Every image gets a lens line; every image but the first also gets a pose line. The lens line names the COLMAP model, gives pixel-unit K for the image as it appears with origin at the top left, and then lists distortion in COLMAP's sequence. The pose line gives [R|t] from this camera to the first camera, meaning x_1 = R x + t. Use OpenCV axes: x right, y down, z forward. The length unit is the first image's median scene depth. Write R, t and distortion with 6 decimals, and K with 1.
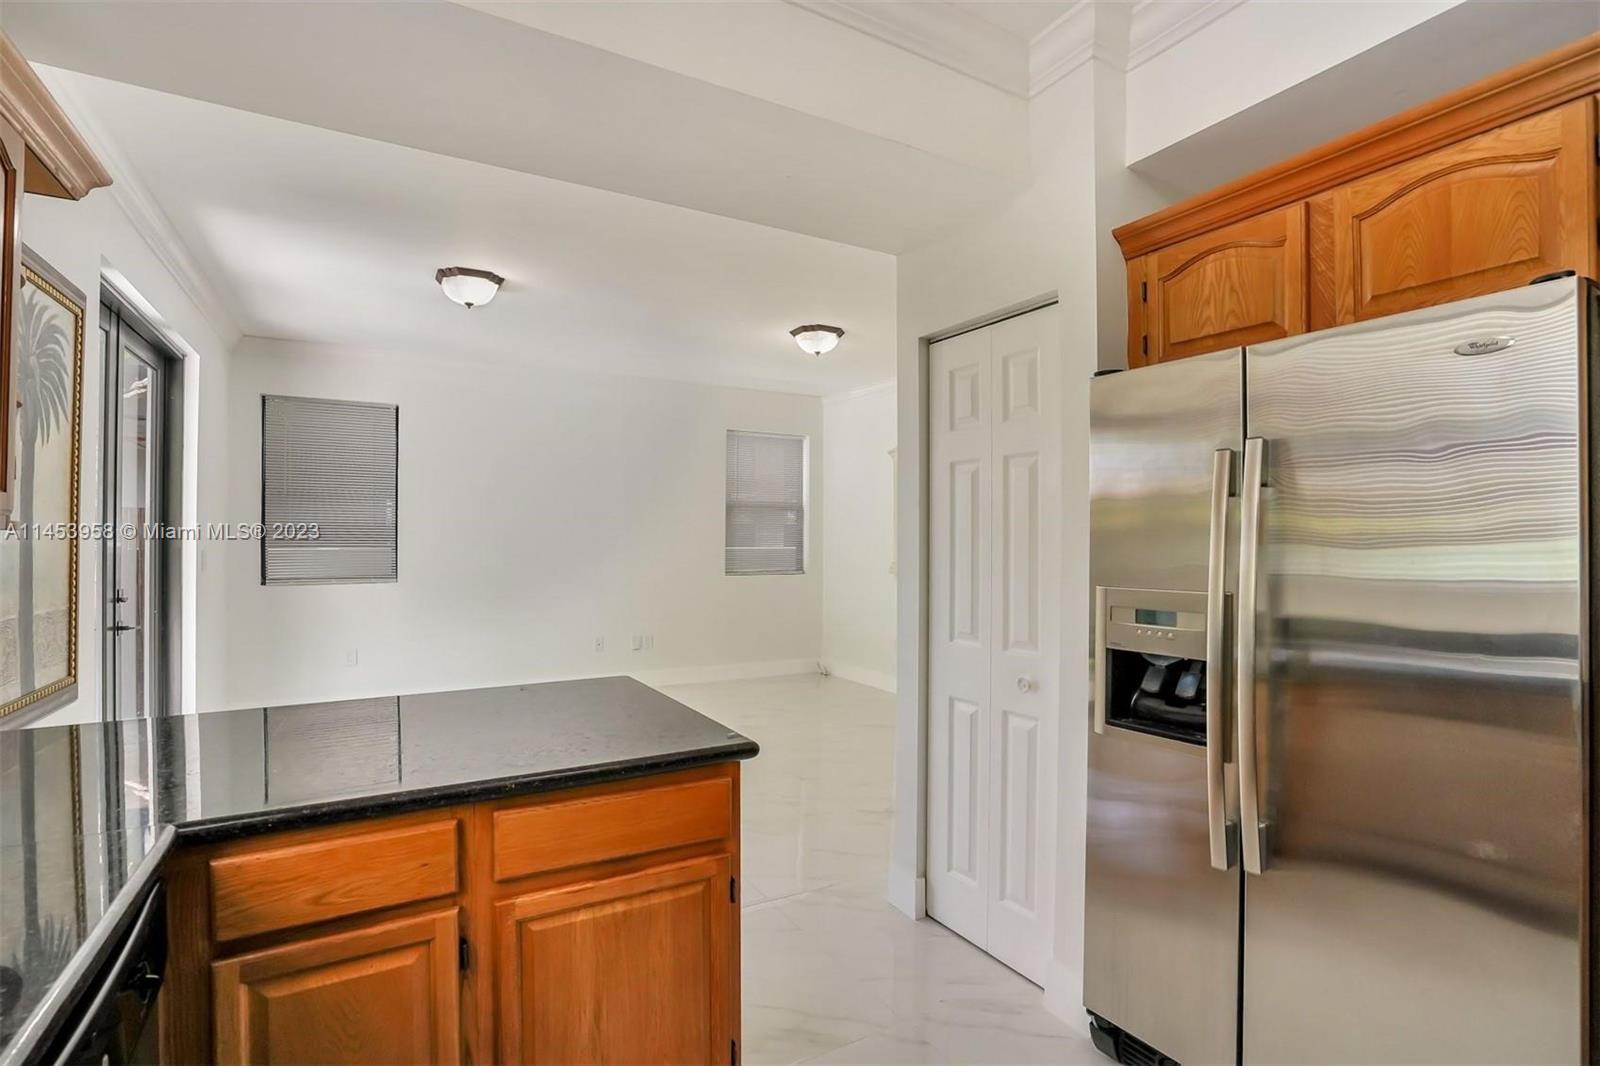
lens RADIAL K [[756.2, 0, 799.2], [0, 756.2, 541.6], [0, 0, 1]] dist [-0.060570, 0.020760]
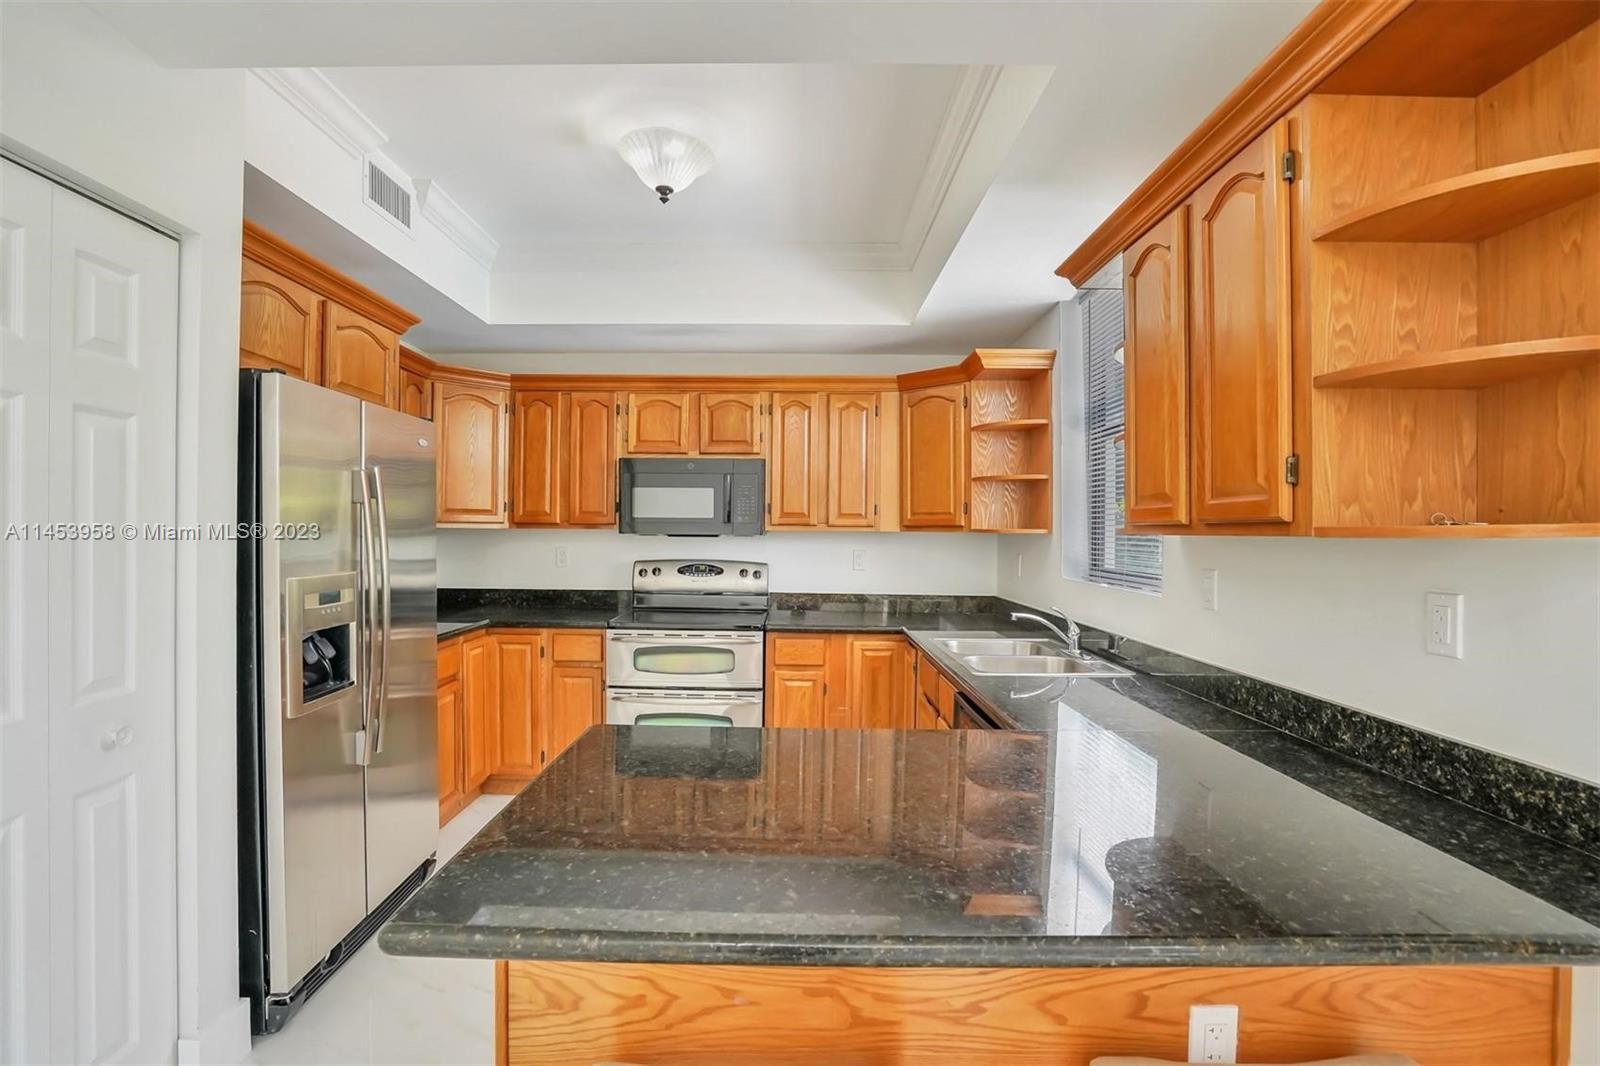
lens RADIAL K [[756.2, 0, 799.2], [0, 756.2, 541.6], [0, 0, 1]] dist [-0.060570, 0.020760]
pose [[-0.863666, -0.016388, 0.503798, -0.753424], [-0.012667, 0.999861, 0.010809, -0.011723], [-0.503905, 0.002954, -0.863754, 1.571945]]
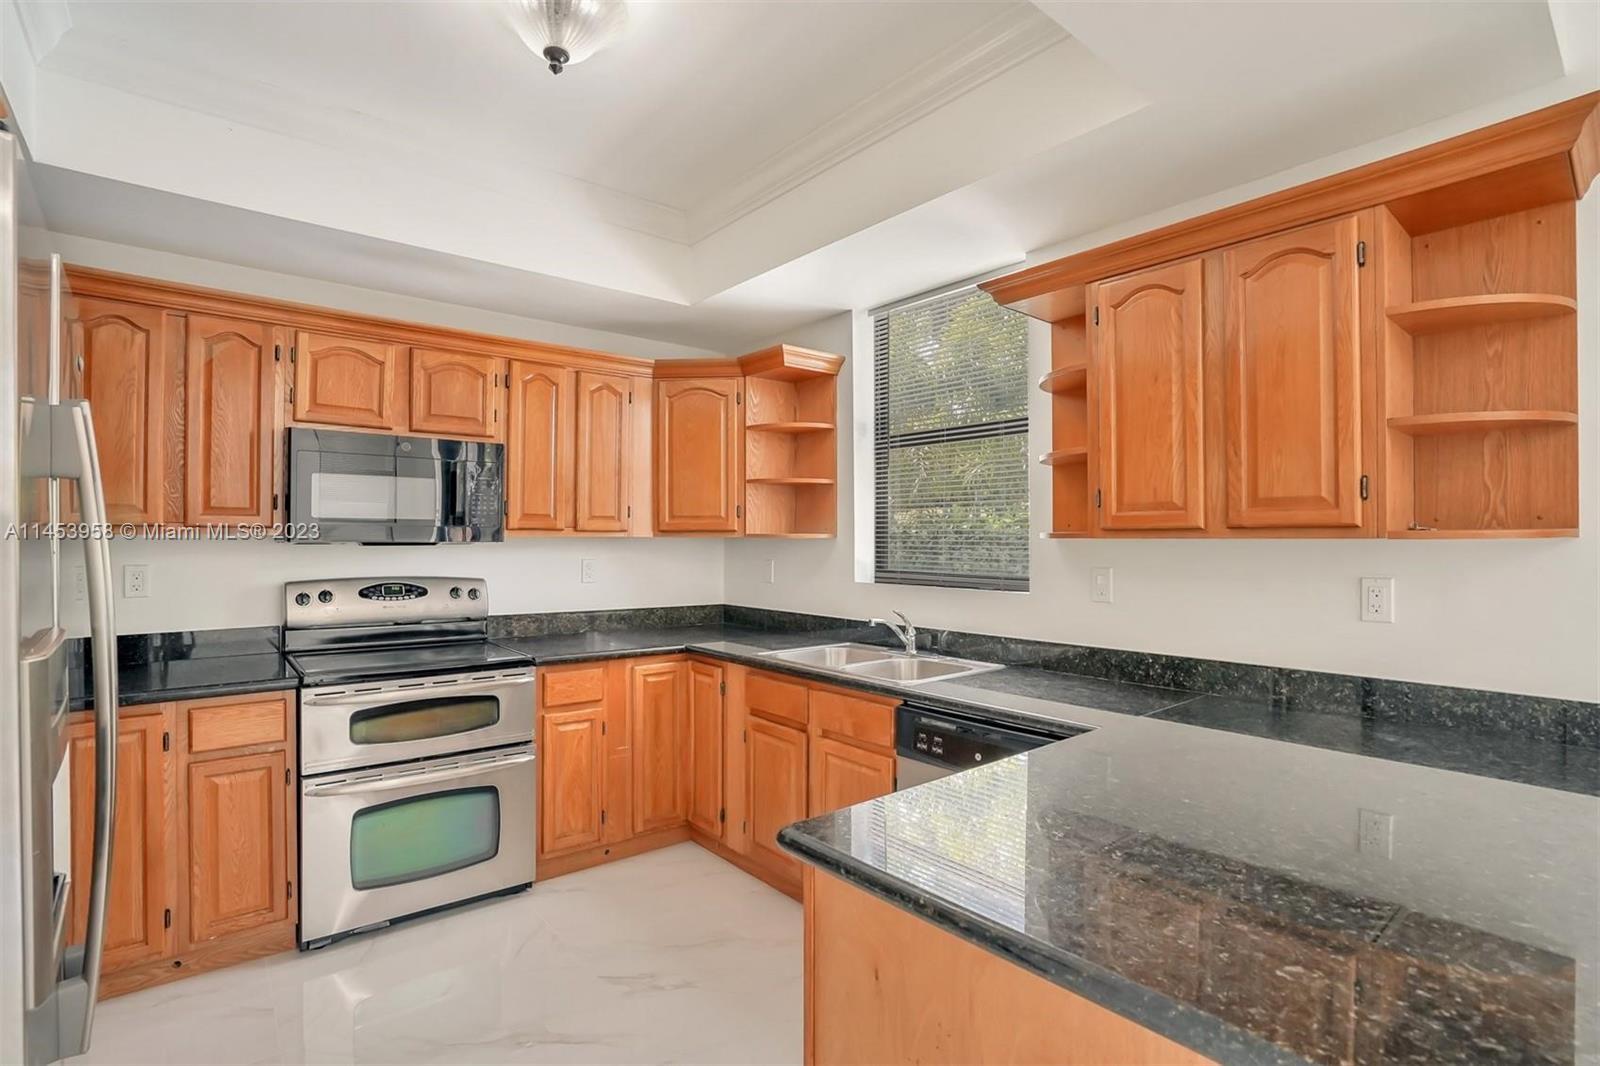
lens RADIAL K [[756.2, 0, 799.2], [0, 756.2, 541.6], [0, 0, 1]] dist [-0.060570, 0.020760]
pose [[-0.985435, -0.004346, -0.169998, 0.061138], [-0.003907, 0.999988, -0.002916, -0.004910], [0.170009, -0.002210, -0.985440, 1.502218]]
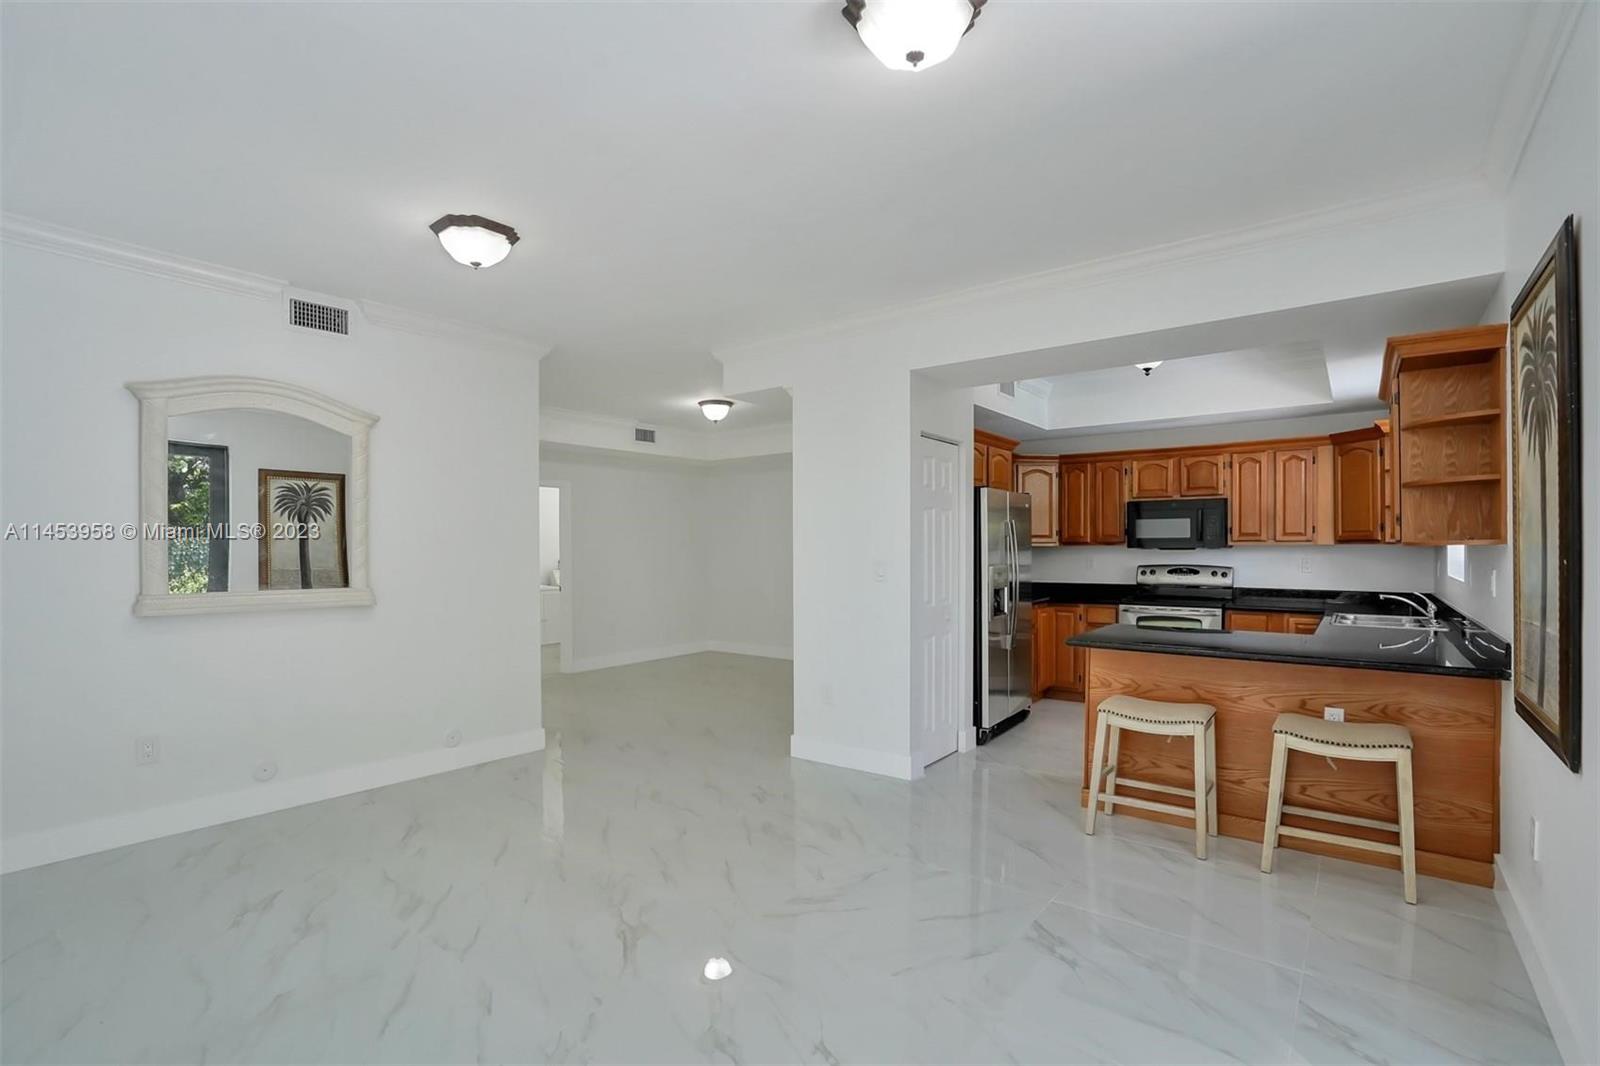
lens RADIAL K [[756.2, 0, 799.2], [0, 756.2, 541.6], [0, 0, 1]] dist [-0.060570, 0.020760]
pose [[-0.379440, 0.003748, 0.925209, -1.862743], [-0.001688, 0.999987, -0.004744, -0.015573], [-0.925215, -0.003362, -0.379428, 2.703165]]
